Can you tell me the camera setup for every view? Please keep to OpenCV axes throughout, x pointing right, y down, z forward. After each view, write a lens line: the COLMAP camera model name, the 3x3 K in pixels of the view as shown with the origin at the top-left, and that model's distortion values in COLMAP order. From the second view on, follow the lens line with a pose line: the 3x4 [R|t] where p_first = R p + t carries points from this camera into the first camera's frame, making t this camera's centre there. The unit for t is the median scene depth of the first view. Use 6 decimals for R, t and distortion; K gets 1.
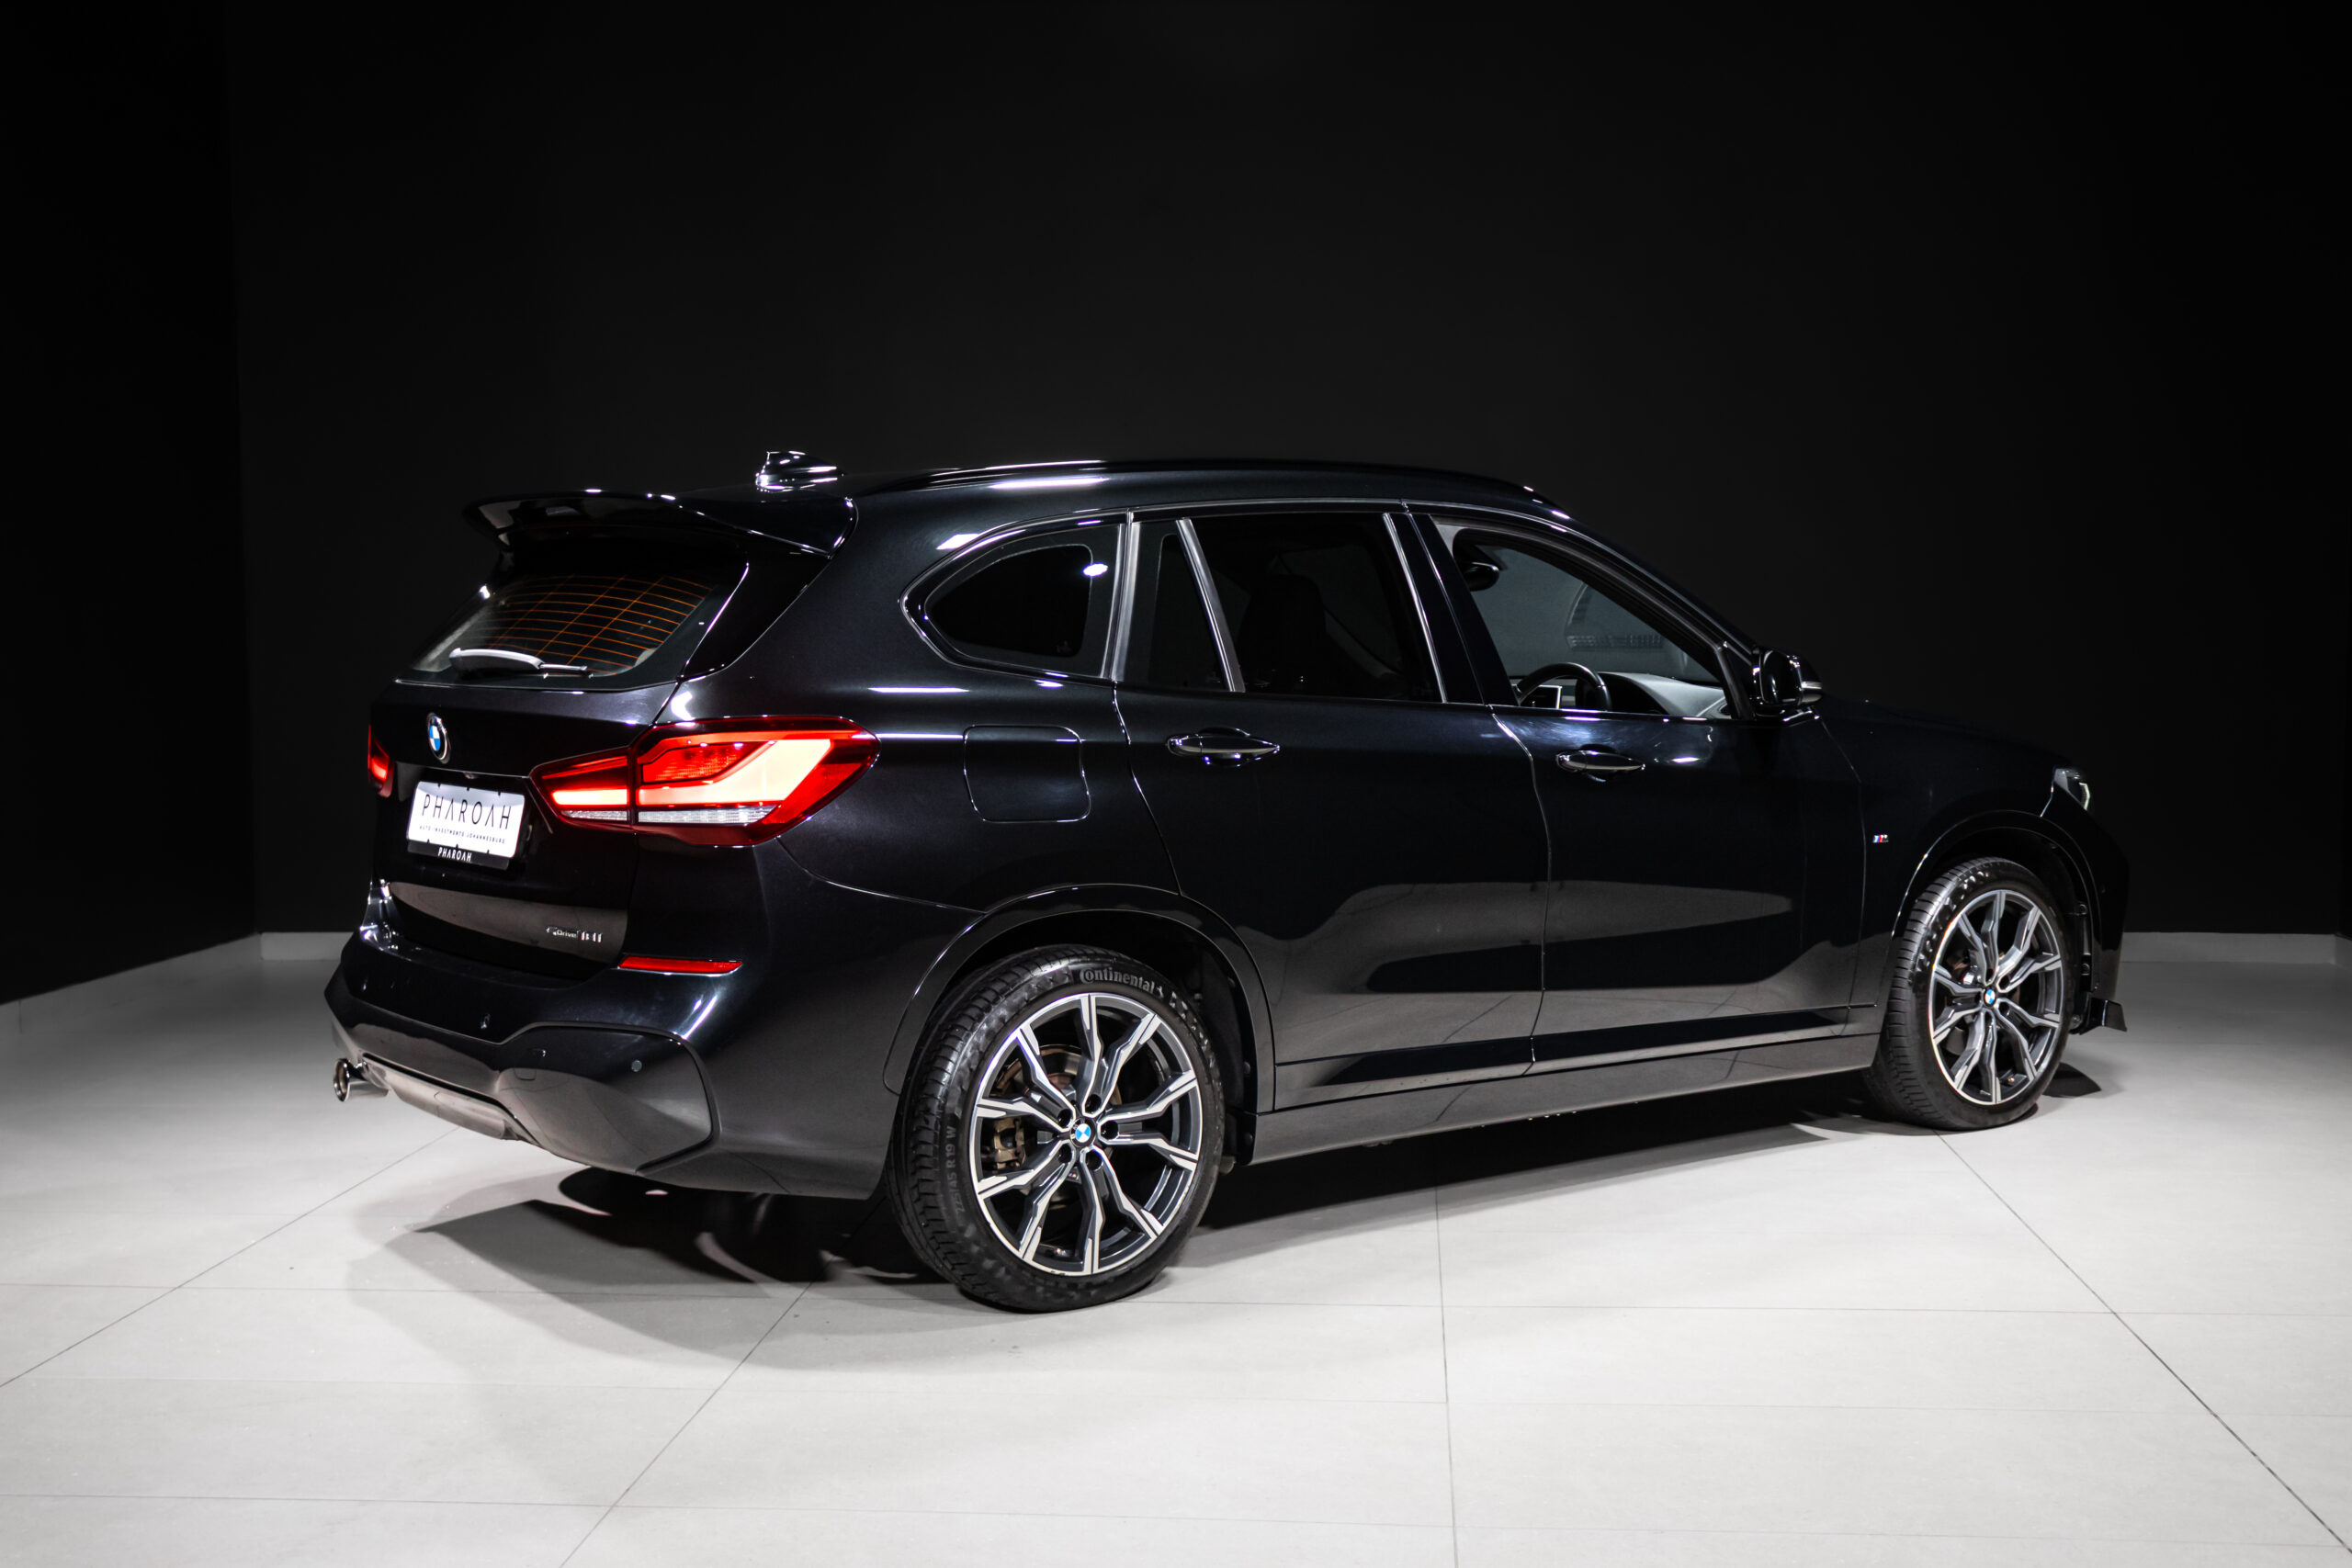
lens RADIAL K [[2758.7, 0, 1176.0], [0, 2758.7, 784.0], [0, 0, 1]] dist [-0.012766, 0.054609]
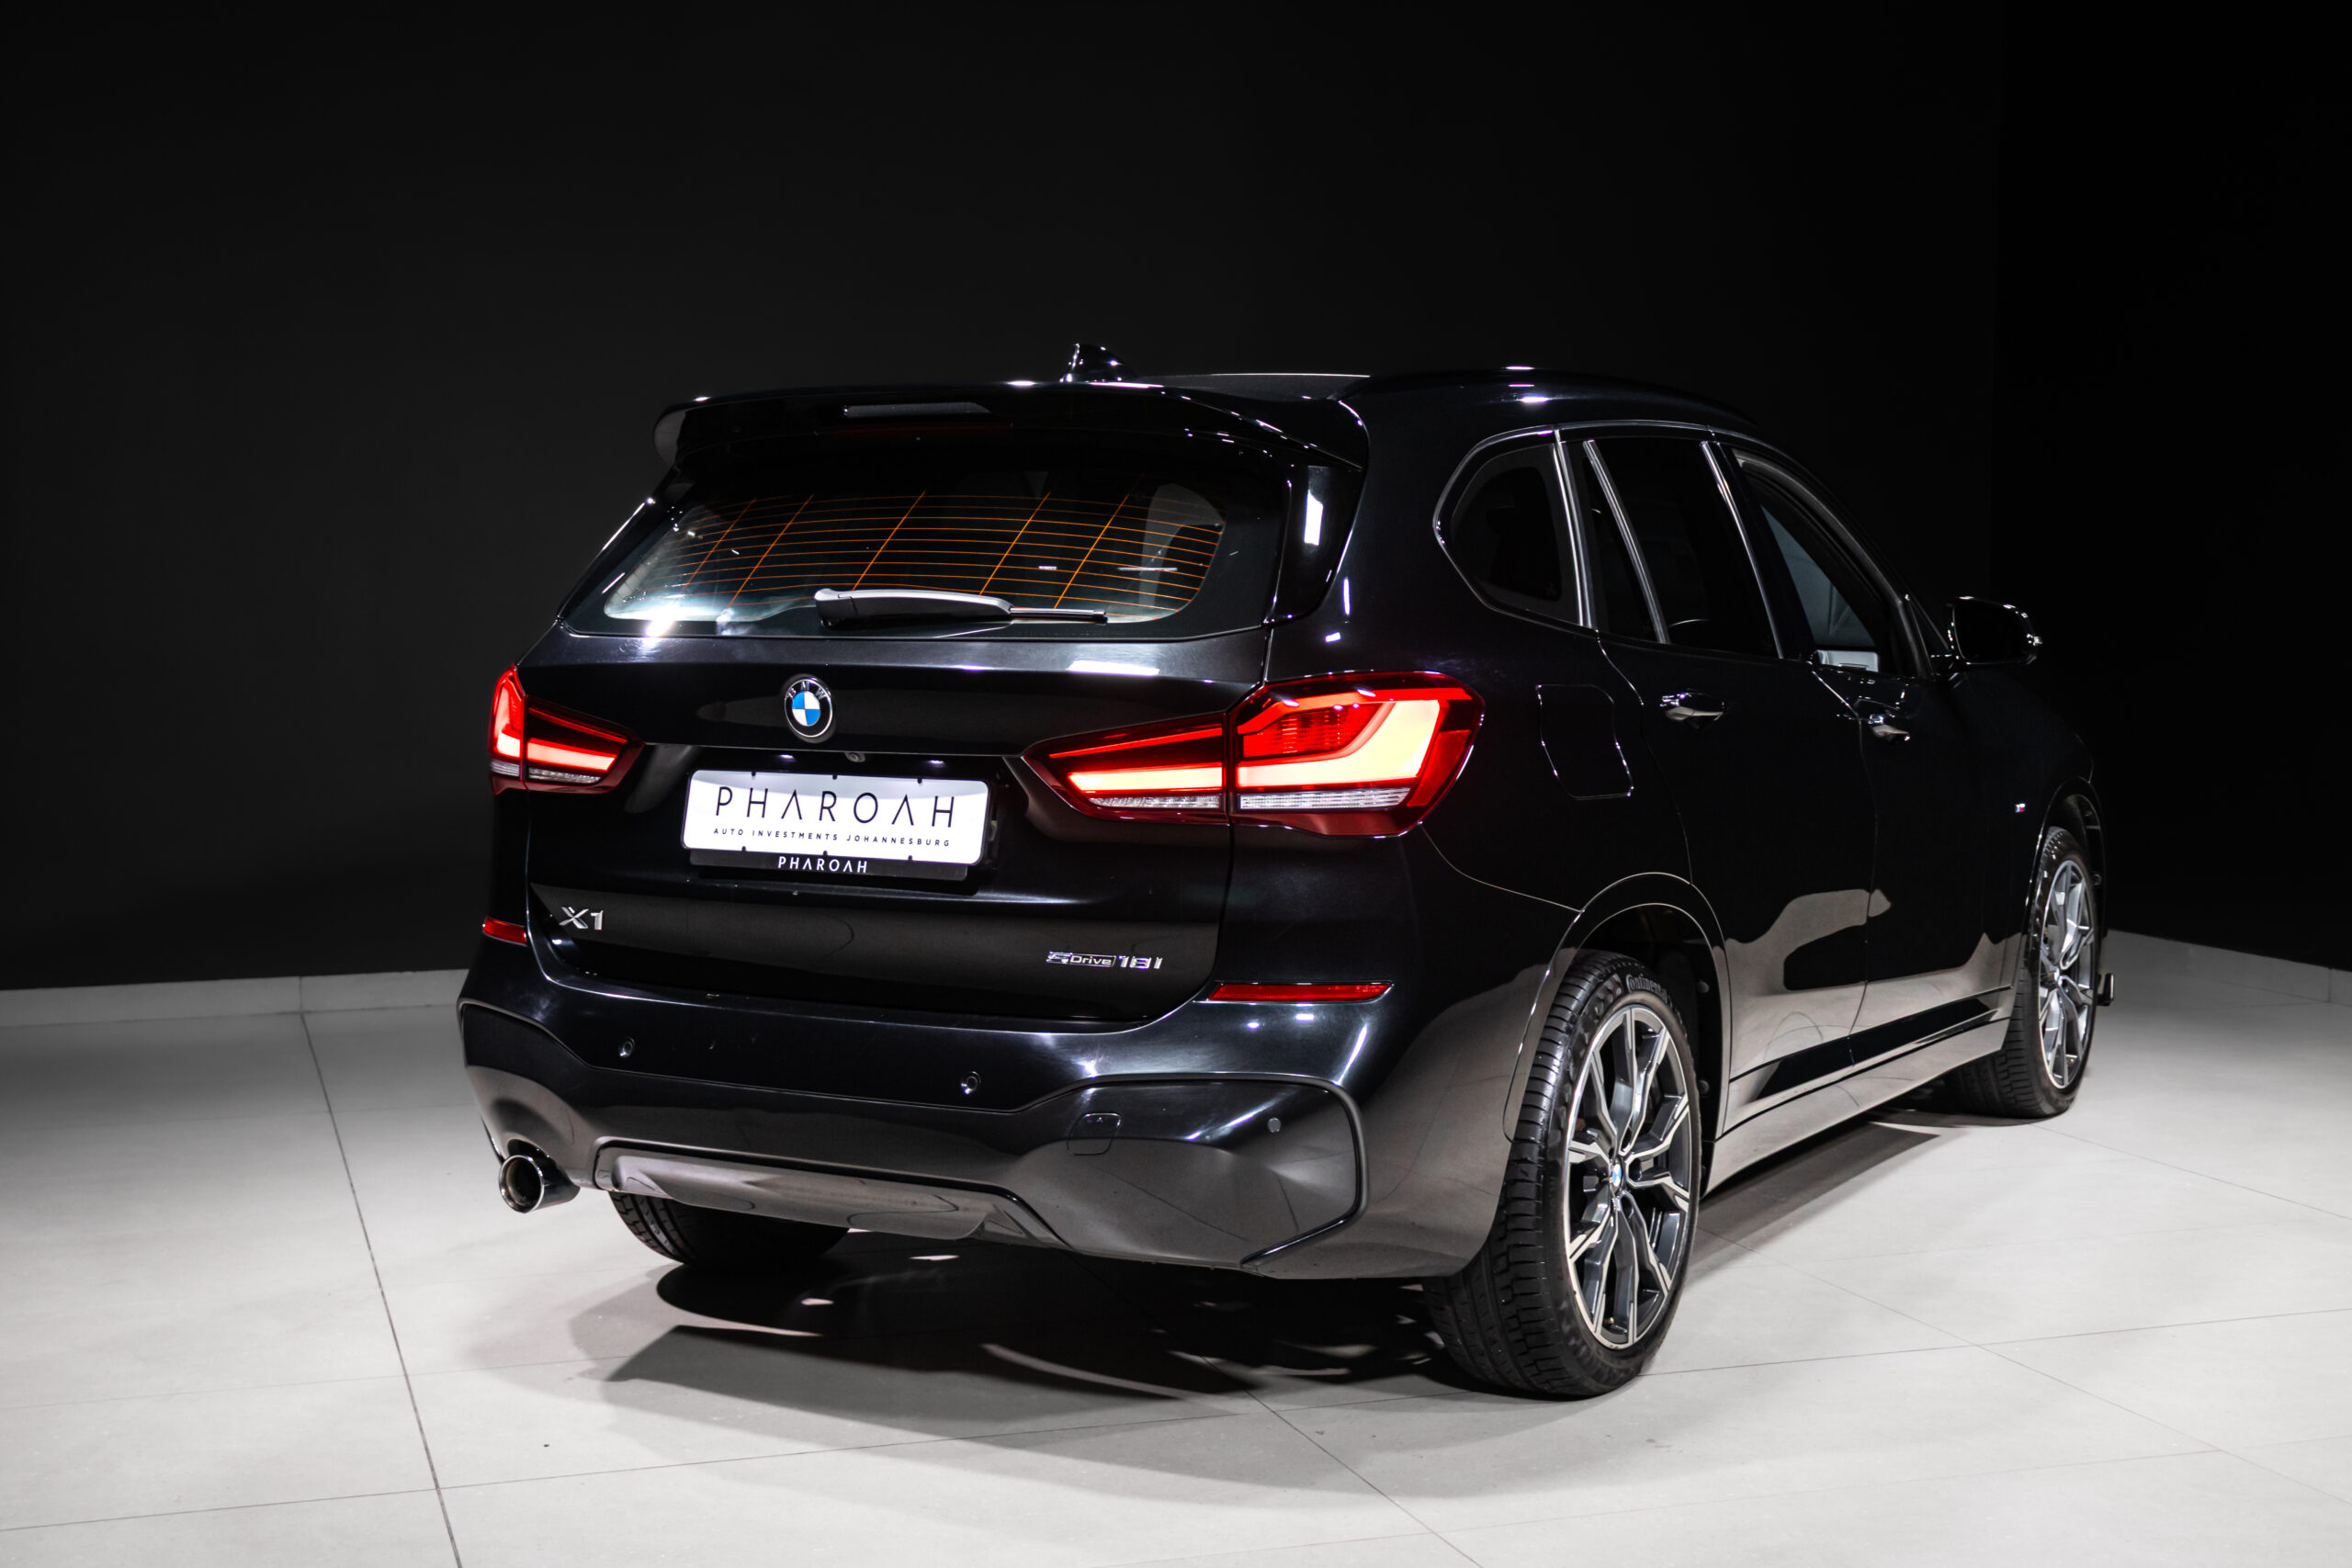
lens RADIAL K [[3014.3, 0, 1169.2], [0, 3014.3, 780.0], [0, 0, 1]] dist [0.021578, 0.030549]
pose [[0.921088, -0.020973, 0.388788, -0.502771], [0.022331, 0.999750, 0.001027, 0.003968], [-0.388713, 0.007736, 0.921327, 0.215045]]
